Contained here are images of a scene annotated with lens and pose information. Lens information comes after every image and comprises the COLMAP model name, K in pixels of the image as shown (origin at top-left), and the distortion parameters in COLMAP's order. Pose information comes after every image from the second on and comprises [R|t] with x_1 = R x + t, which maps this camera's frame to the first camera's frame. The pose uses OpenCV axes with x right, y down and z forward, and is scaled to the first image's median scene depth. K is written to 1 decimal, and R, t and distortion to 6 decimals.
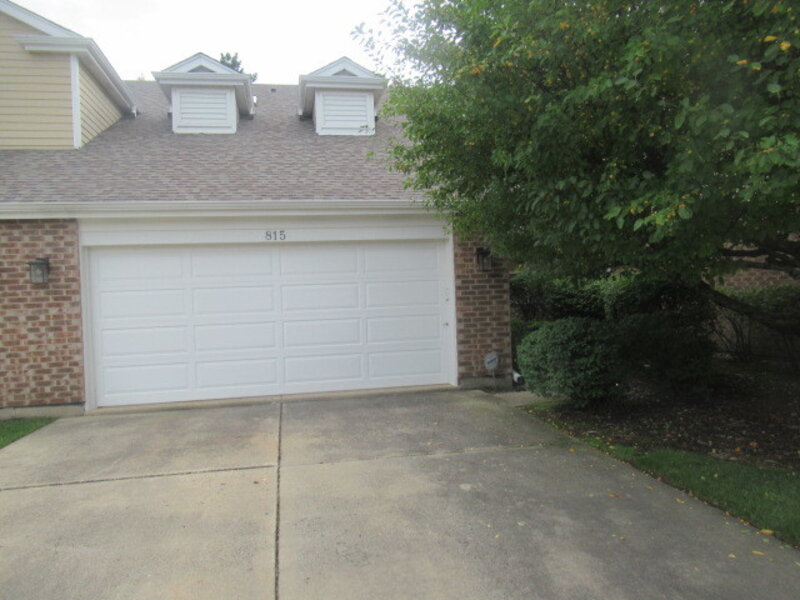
lens RADIAL K [[596.4, 0, 399.5], [0, 596.4, 303.9], [0, 0, 1]] dist [-0.014749, 0.000646]
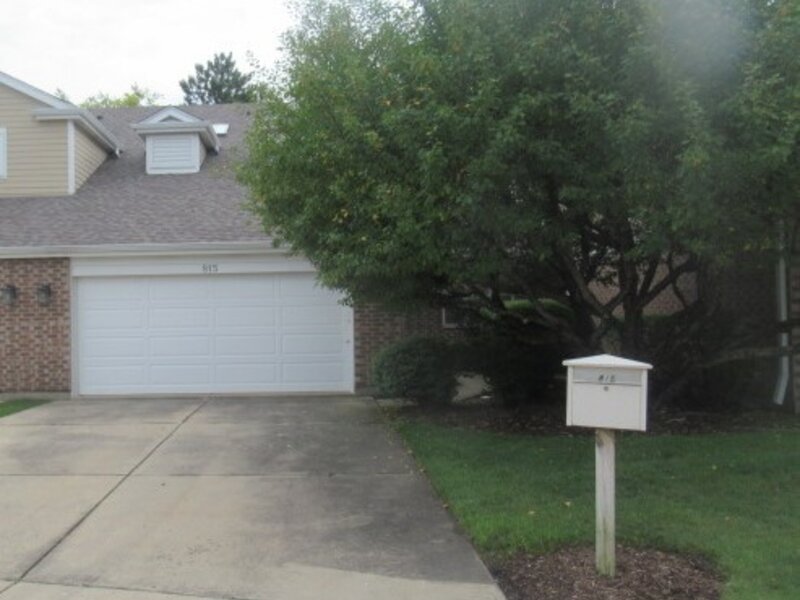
lens RADIAL K [[1170.5, 0, 400.0], [0, 1170.5, 299.8], [0, 0, 1]] dist [-0.051048, 0.000000]
pose [[0.976289, 0.016489, -0.215842, 0.794655], [-0.021822, 0.999512, -0.022346, 0.000285], [0.215369, 0.026526, 0.976173, -1.478703]]
